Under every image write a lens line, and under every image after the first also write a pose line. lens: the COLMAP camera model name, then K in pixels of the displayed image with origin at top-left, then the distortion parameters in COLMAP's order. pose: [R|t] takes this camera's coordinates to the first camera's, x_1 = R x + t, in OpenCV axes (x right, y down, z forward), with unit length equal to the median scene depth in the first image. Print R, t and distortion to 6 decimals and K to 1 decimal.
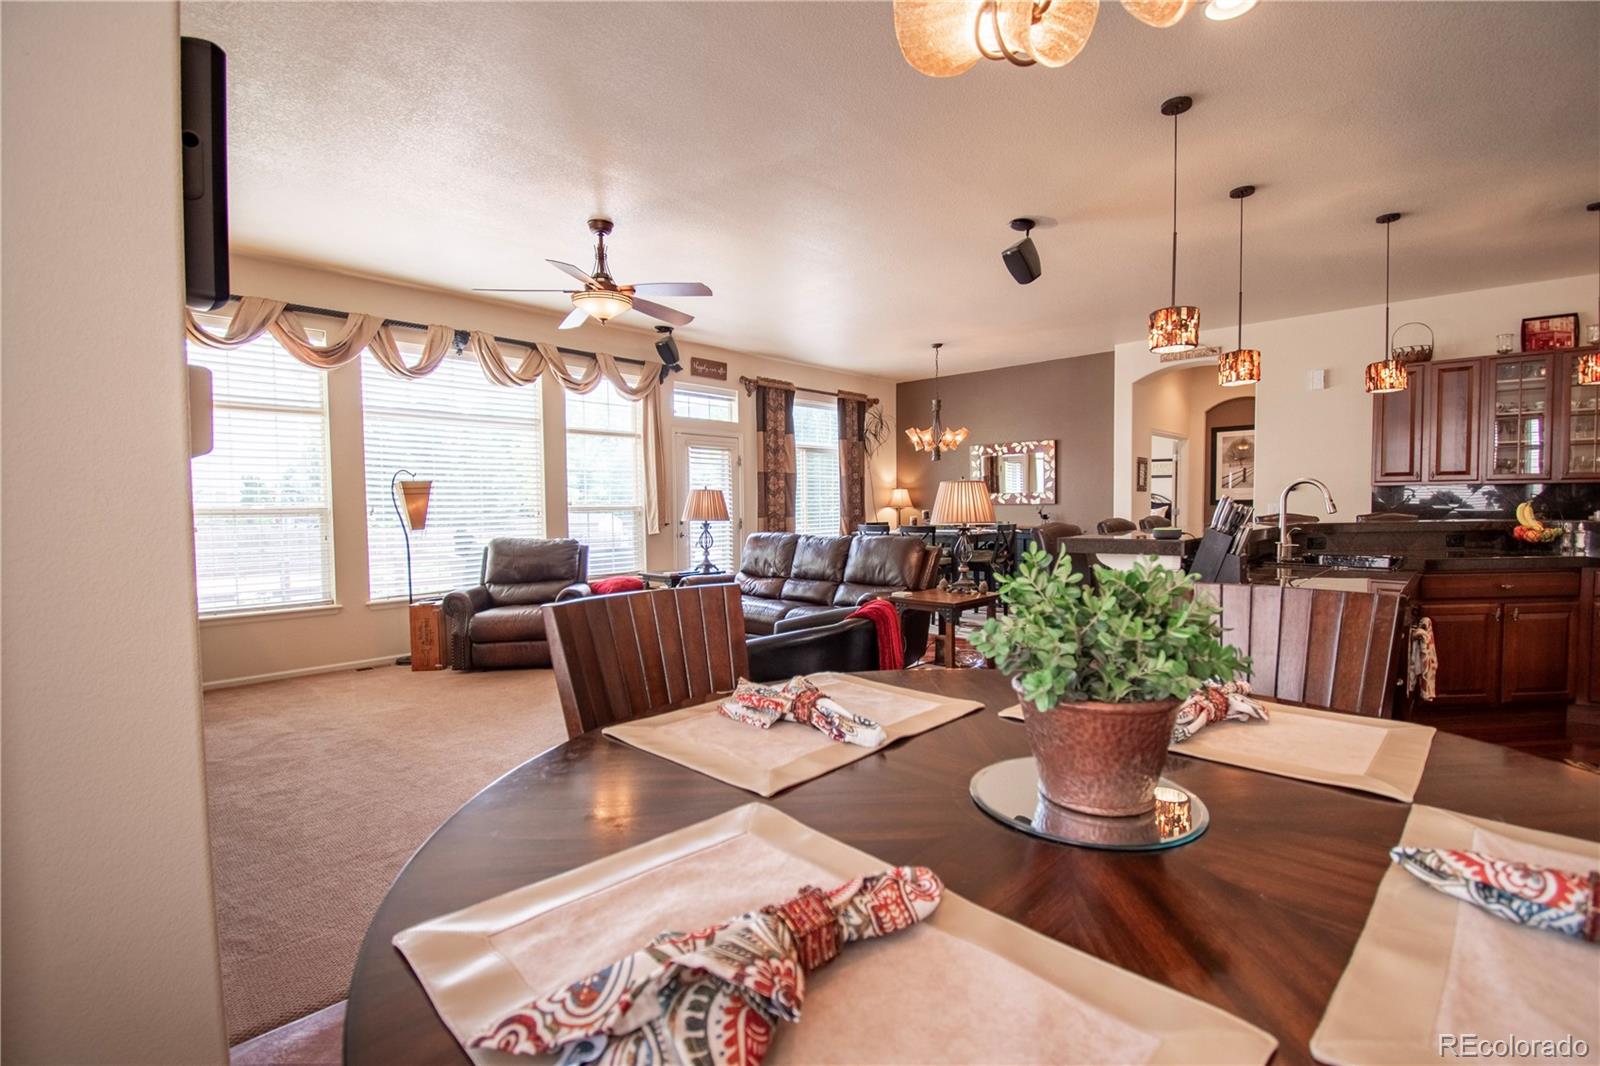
lens RADIAL K [[727.0, 0, 794.3], [0, 727.0, 537.9], [0, 0, 1]] dist [0.002994, -0.014501]
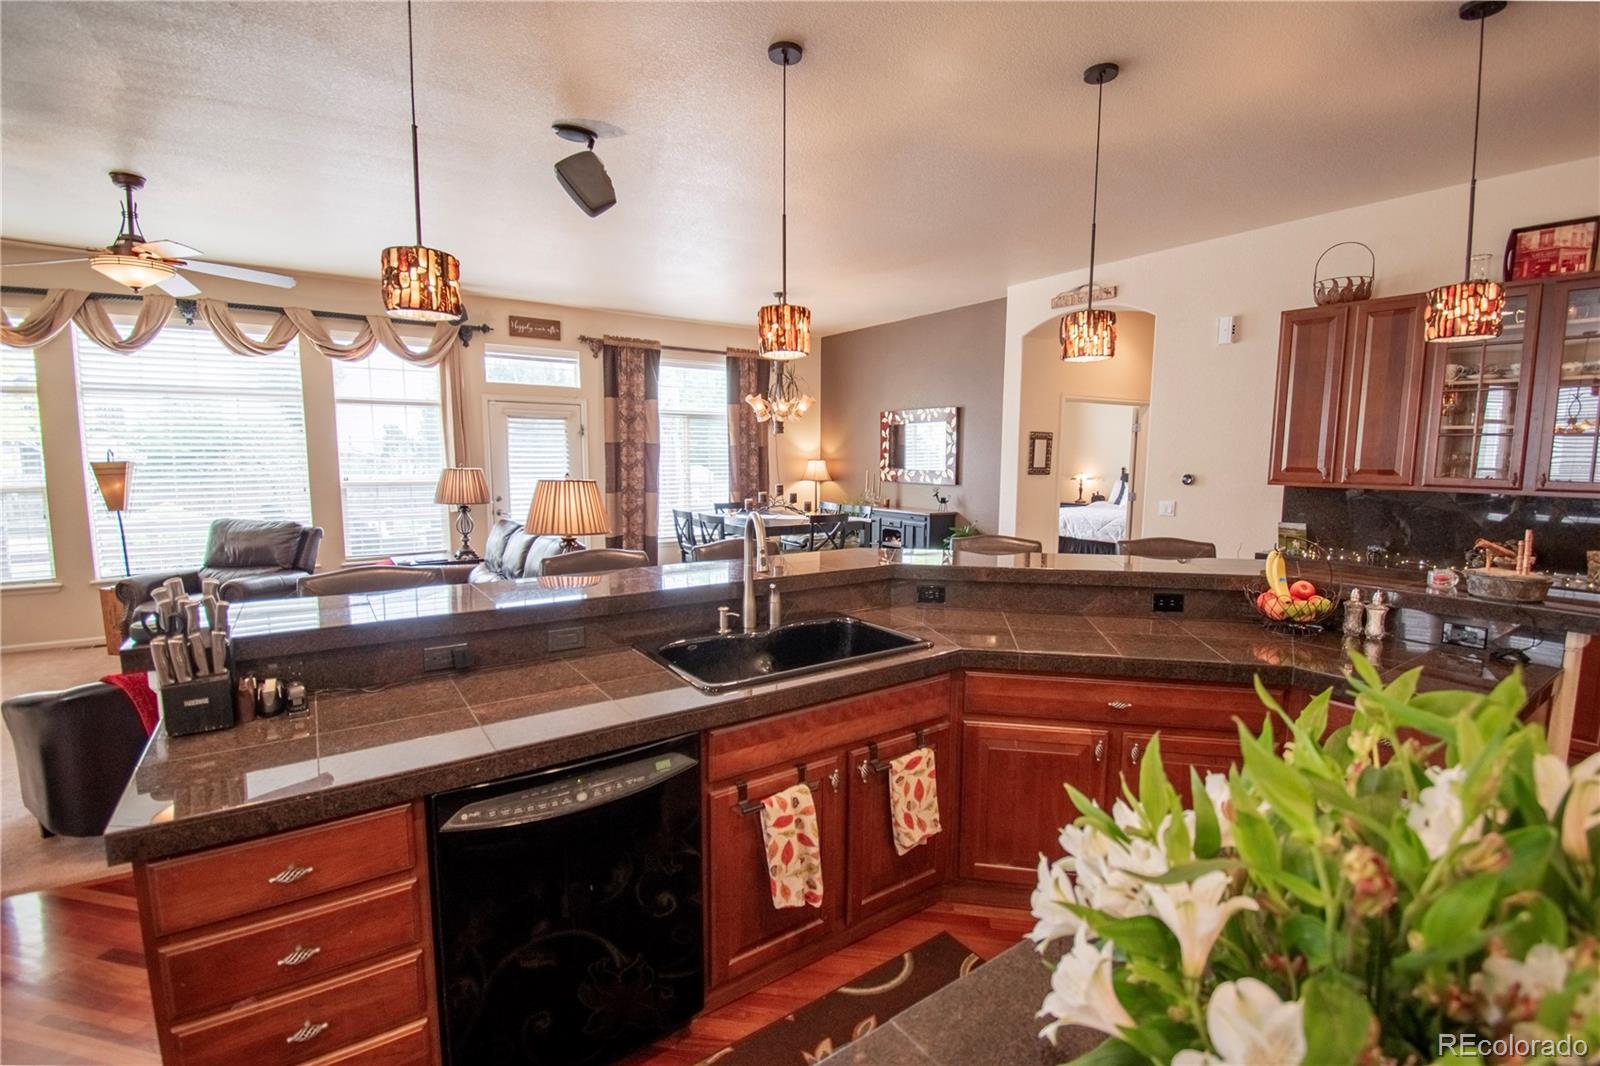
lens RADIAL K [[727.0, 0, 813.1], [0, 727.0, 531.5], [0, 0, 1]] dist [0.002994, -0.014501]
pose [[0.976933, 0.039472, -0.209868, 0.413156], [-0.025822, 0.997393, 0.067388, -0.050640], [0.211980, -0.060414, 0.975405, 0.179200]]
